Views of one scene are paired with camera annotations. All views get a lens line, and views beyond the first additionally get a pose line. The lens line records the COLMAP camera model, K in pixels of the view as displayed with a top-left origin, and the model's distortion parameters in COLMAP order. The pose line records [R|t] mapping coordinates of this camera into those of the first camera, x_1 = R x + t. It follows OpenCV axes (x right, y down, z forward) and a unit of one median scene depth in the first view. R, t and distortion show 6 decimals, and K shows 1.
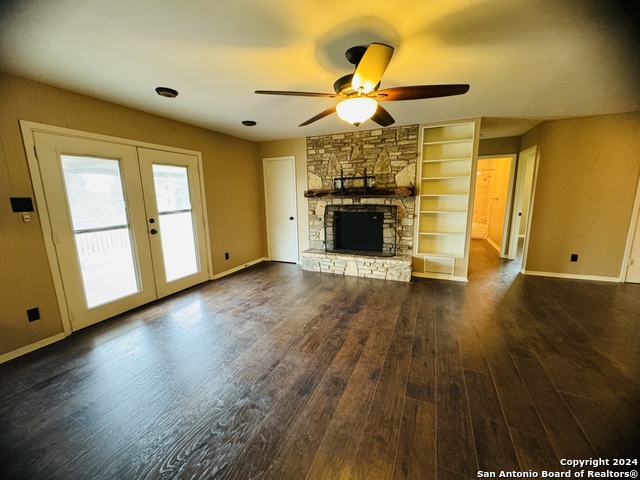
lens RADIAL K [[255.4, 0, 319.6], [0, 255.4, 239.3], [0, 0, 1]] dist [-0.001480, -0.000107]
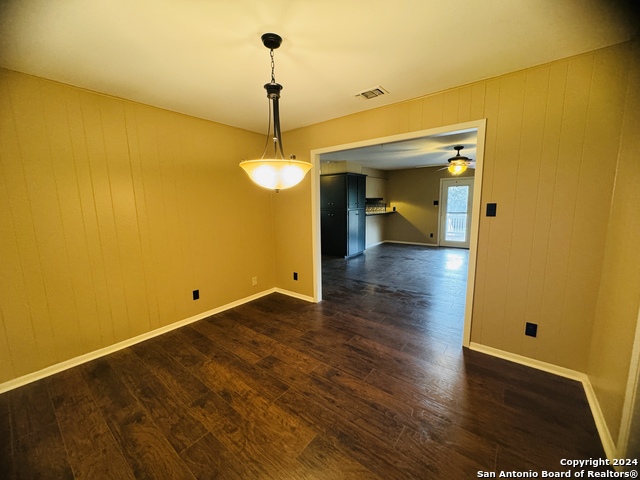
lens RADIAL K [[255.4, 0, 319.6], [0, 255.4, 239.3], [0, 0, 1]] dist [-0.001480, -0.000107]
pose [[-0.243023, 0.160471, -0.956655, 1.551298], [-0.148567, 0.968428, 0.200187, -0.070494], [0.958576, 0.190778, -0.211510, 0.188147]]
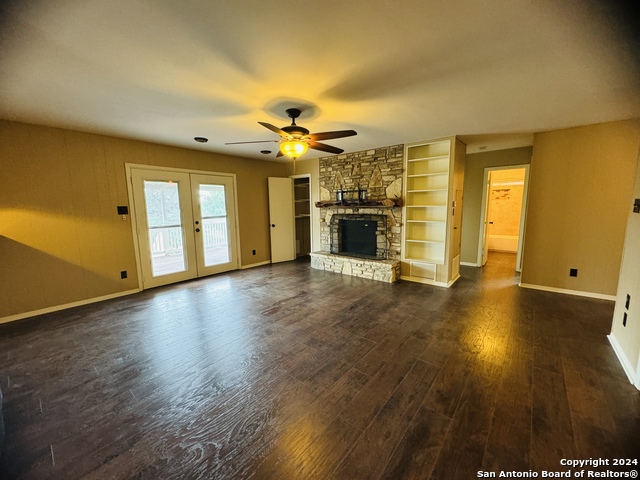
lens RADIAL K [[255.4, 0, 319.6], [0, 255.4, 239.3], [0, 0, 1]] dist [-0.001480, -0.000107]
pose [[0.960917, 0.040444, -0.273865, 0.368981], [-0.051042, 0.998194, -0.031680, 0.028932], [0.272089, 0.044420, 0.961246, -0.183442]]
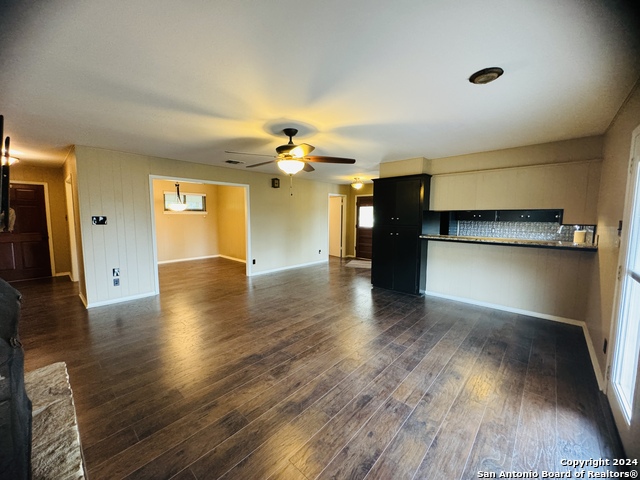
lens RADIAL K [[255.4, 0, 319.6], [0, 255.4, 239.3], [0, 0, 1]] dist [-0.001480, -0.000107]
pose [[-0.949456, -0.017569, 0.313409, -0.262981], [0.065661, 0.965229, 0.253026, -0.235556], [-0.306957, 0.260815, -0.915288, 1.282089]]
